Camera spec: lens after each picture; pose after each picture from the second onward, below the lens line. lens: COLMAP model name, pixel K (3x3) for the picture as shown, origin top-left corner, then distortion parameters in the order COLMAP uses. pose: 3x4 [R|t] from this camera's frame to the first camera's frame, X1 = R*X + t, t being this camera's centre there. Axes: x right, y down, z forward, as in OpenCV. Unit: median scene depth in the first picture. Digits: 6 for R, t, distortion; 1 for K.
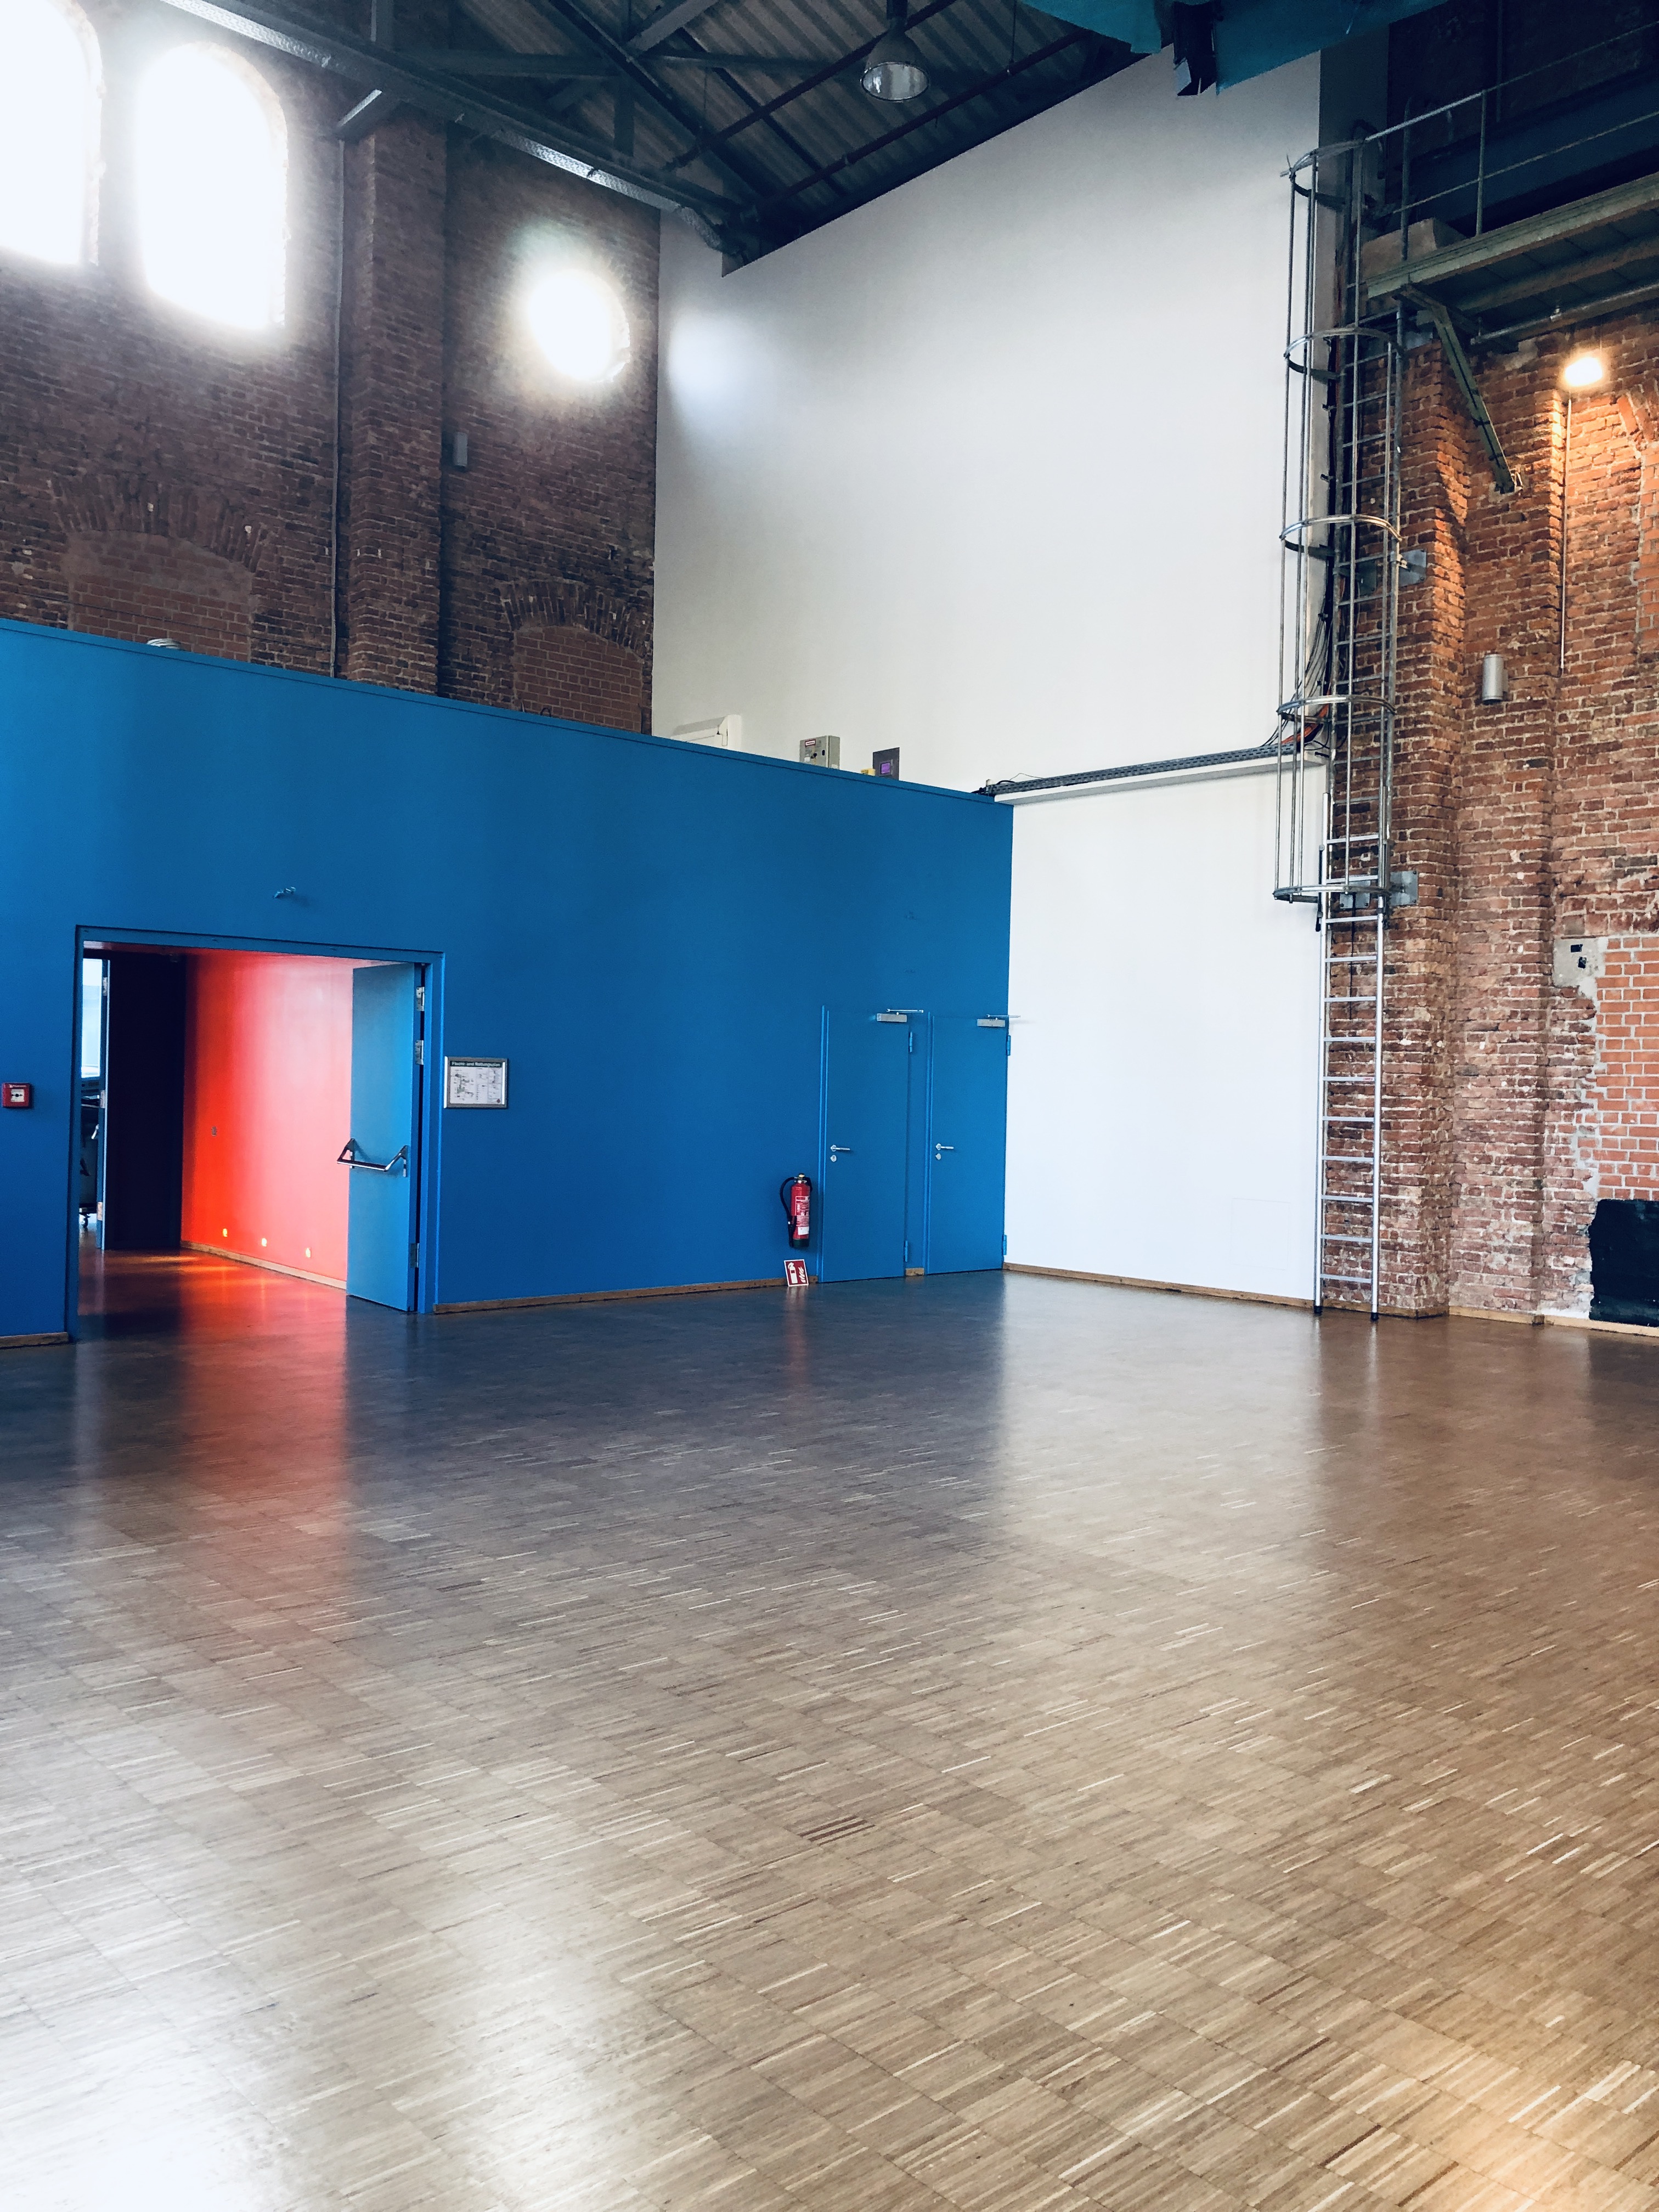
lens RADIAL K [[1775.2, 0, 831.0], [0, 1775.2, 1101.9], [0, 0, 1]] dist [0.016385, 0.002413]
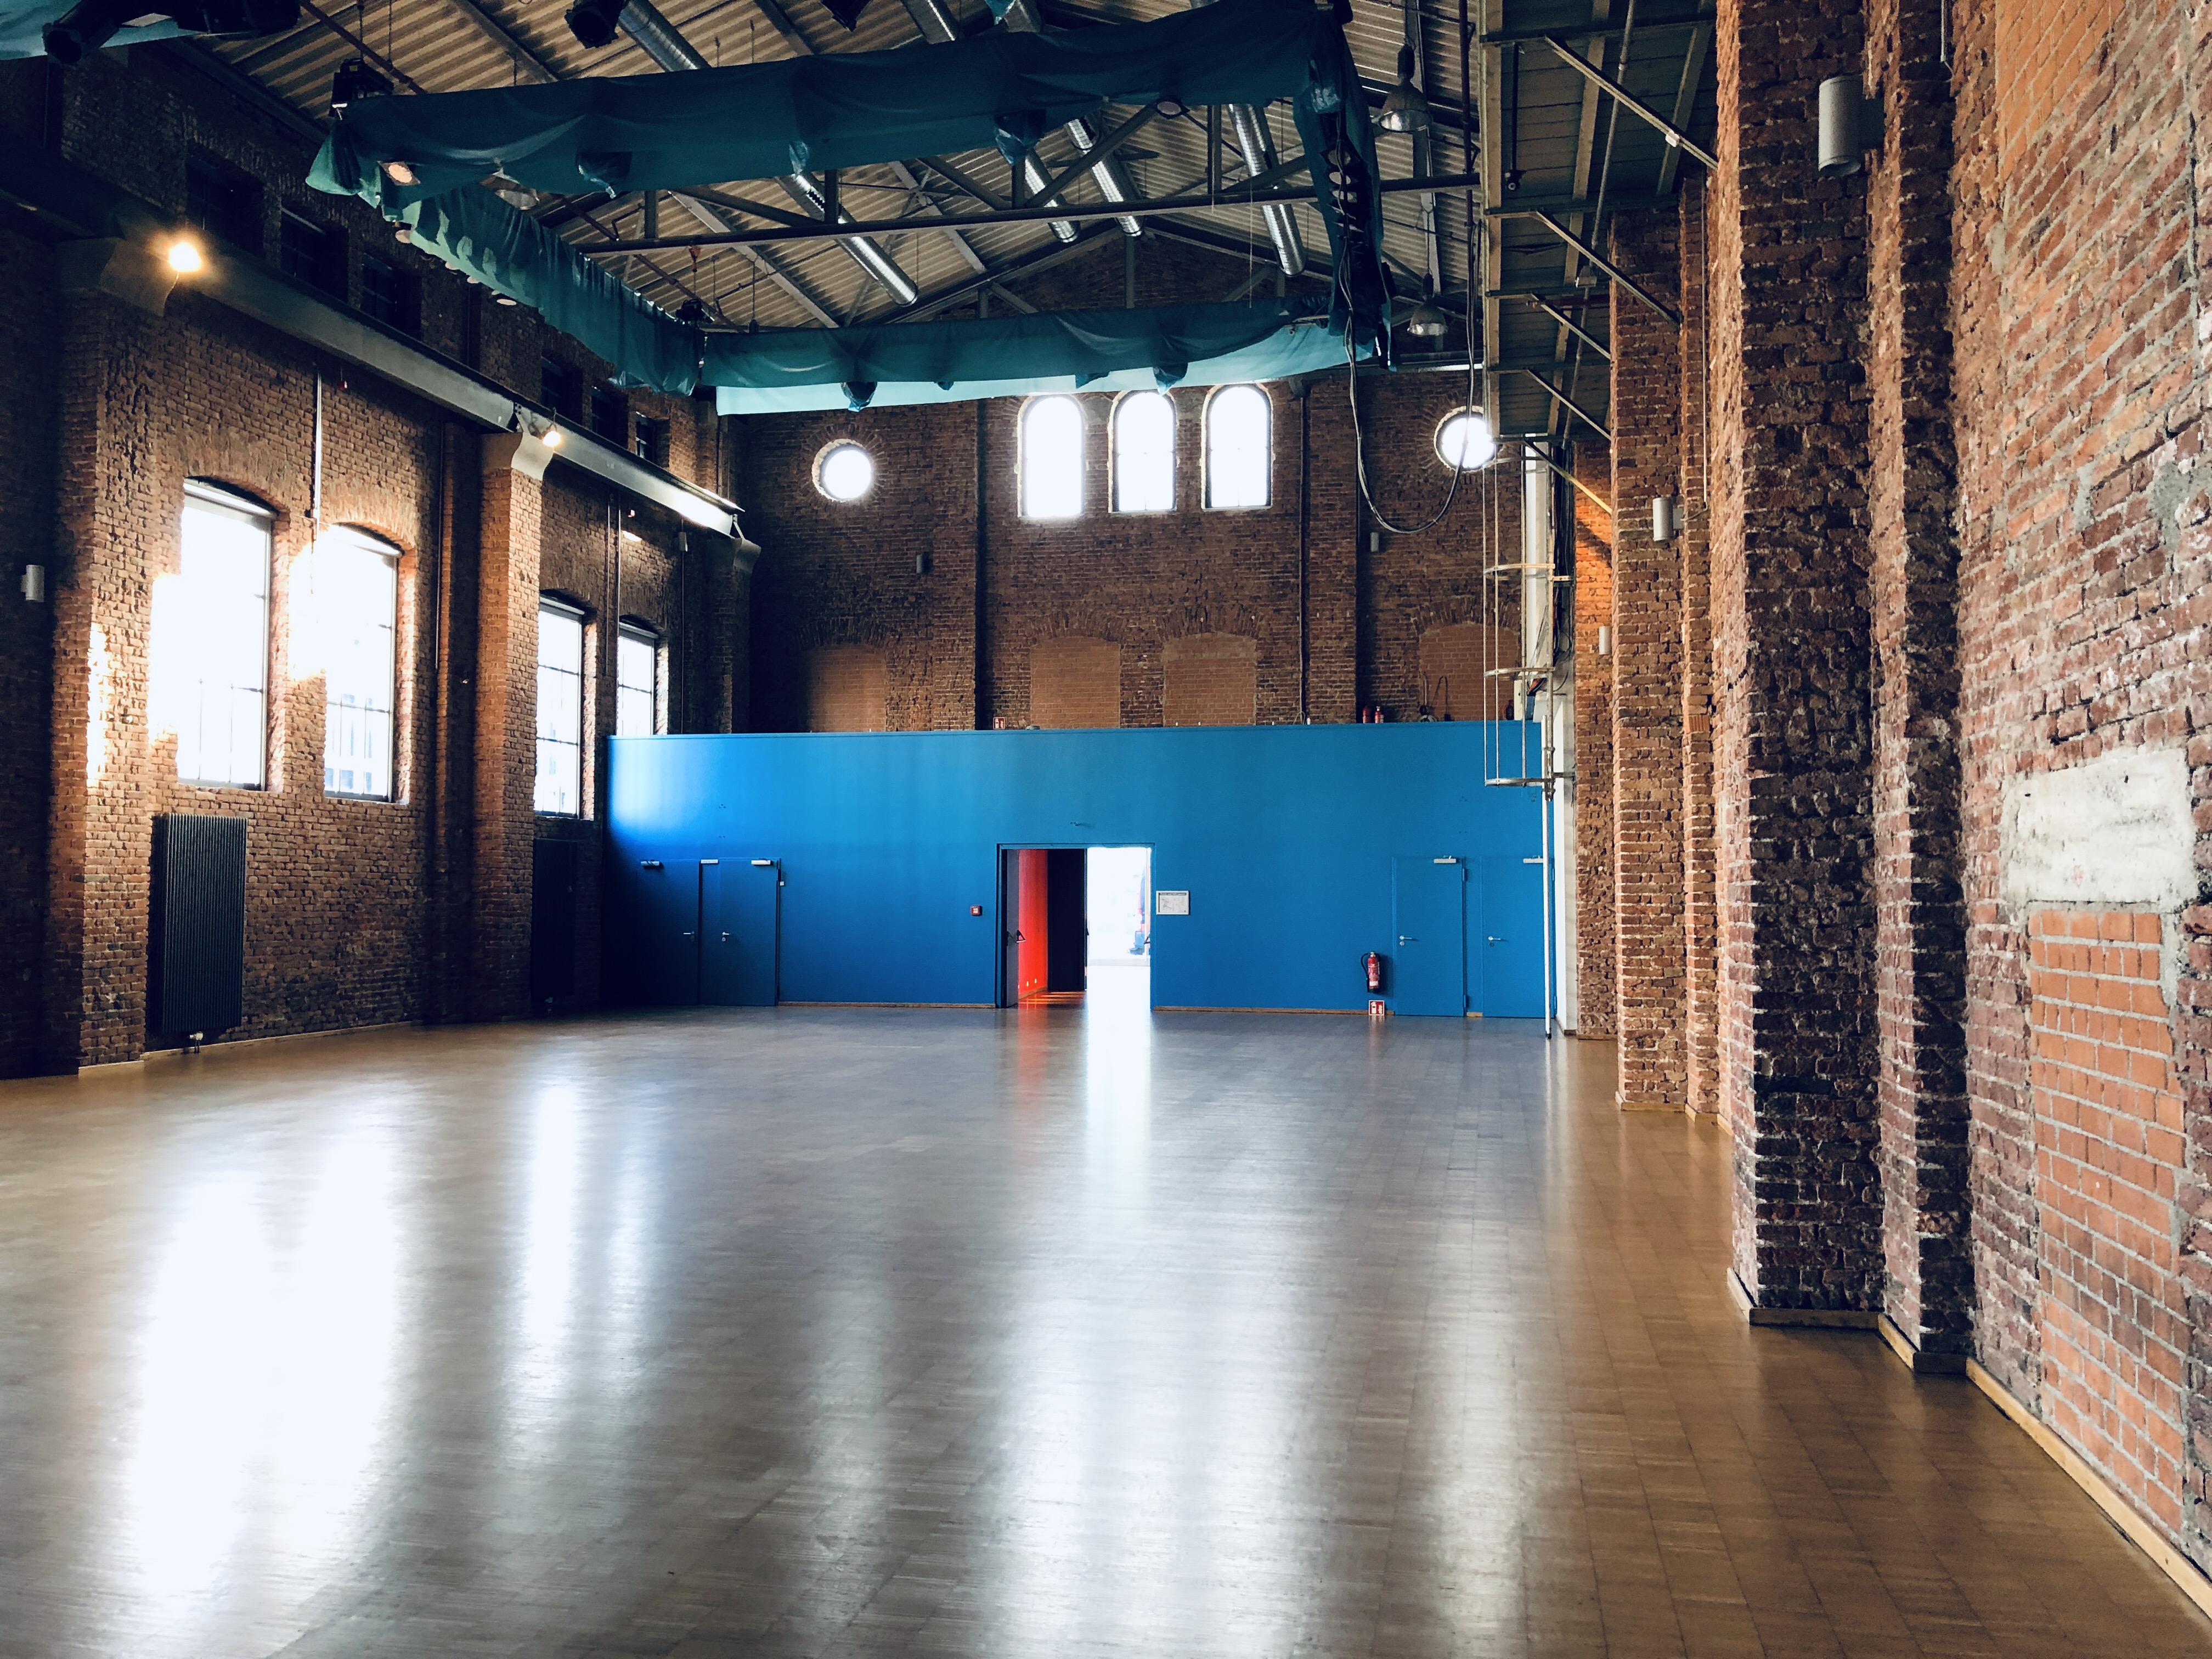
lens RADIAL K [[1775.2, 0, 1104.4], [0, 1775.2, 826.0], [0, 0, 1]] dist [0.016385, 0.002413]
pose [[0.586379, -0.051933, -0.808370, 1.137890], [-0.003955, 0.997747, -0.066968, 0.031190], [0.810027, 0.042465, 0.584853, -0.241509]]
